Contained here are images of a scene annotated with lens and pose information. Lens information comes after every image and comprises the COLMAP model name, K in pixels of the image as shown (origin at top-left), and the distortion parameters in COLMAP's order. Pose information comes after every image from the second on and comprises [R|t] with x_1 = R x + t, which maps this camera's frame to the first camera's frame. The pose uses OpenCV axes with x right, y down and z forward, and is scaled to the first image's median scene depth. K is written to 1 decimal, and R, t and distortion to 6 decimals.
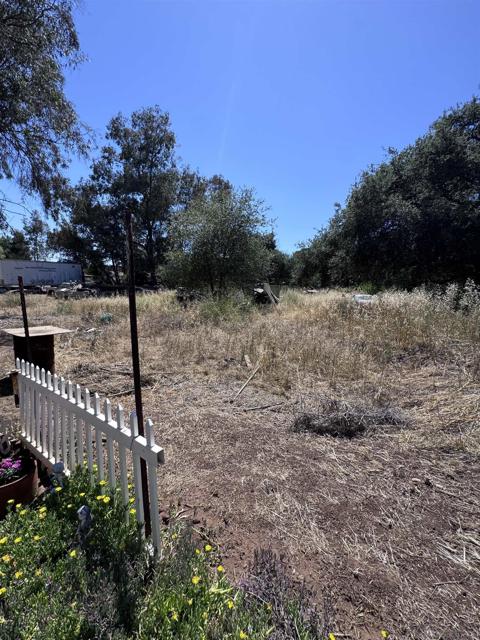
lens RADIAL K [[257.0, 0, 240.4], [0, 257.0, 320.9], [0, 0, 1]] dist [-0.001604, -0.000373]
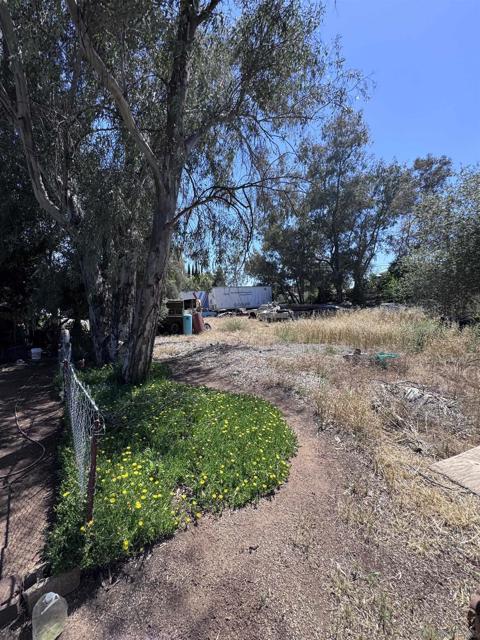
lens RADIAL K [[257.0, 0, 240.4], [0, 257.0, 320.9], [0, 0, 1]] dist [-0.001604, -0.000373]
pose [[0.819418, -0.010250, -0.573105, -0.642029], [-0.028386, 0.997888, -0.058433, -0.082667], [0.572493, 0.064149, 0.817396, 0.420108]]
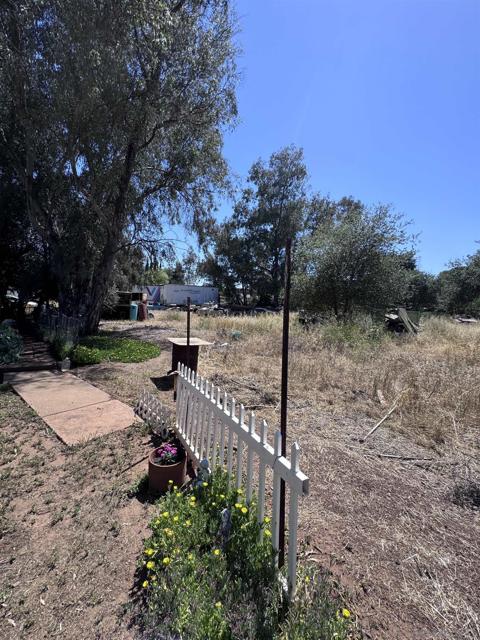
lens RADIAL K [[257.0, 0, 240.4], [0, 257.0, 320.9], [0, 0, 1]] dist [-0.001604, -0.000373]
pose [[0.897363, 0.051491, -0.438279, -0.022356], [-0.089354, 0.993798, -0.066193, 0.000655], [0.432153, 0.098561, 0.896398, -0.003063]]
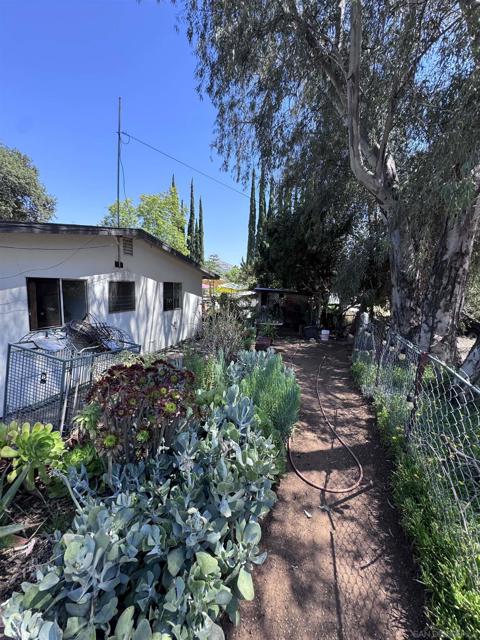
lens RADIAL K [[257.0, 0, 240.4], [0, 257.0, 320.9], [0, 0, 1]] dist [-0.001604, -0.000373]
pose [[0.009479, 0.060213, -0.998141, -0.879800], [-0.146085, 0.987559, 0.058187, -0.052961], [0.989227, 0.145262, 0.018157, 0.418912]]
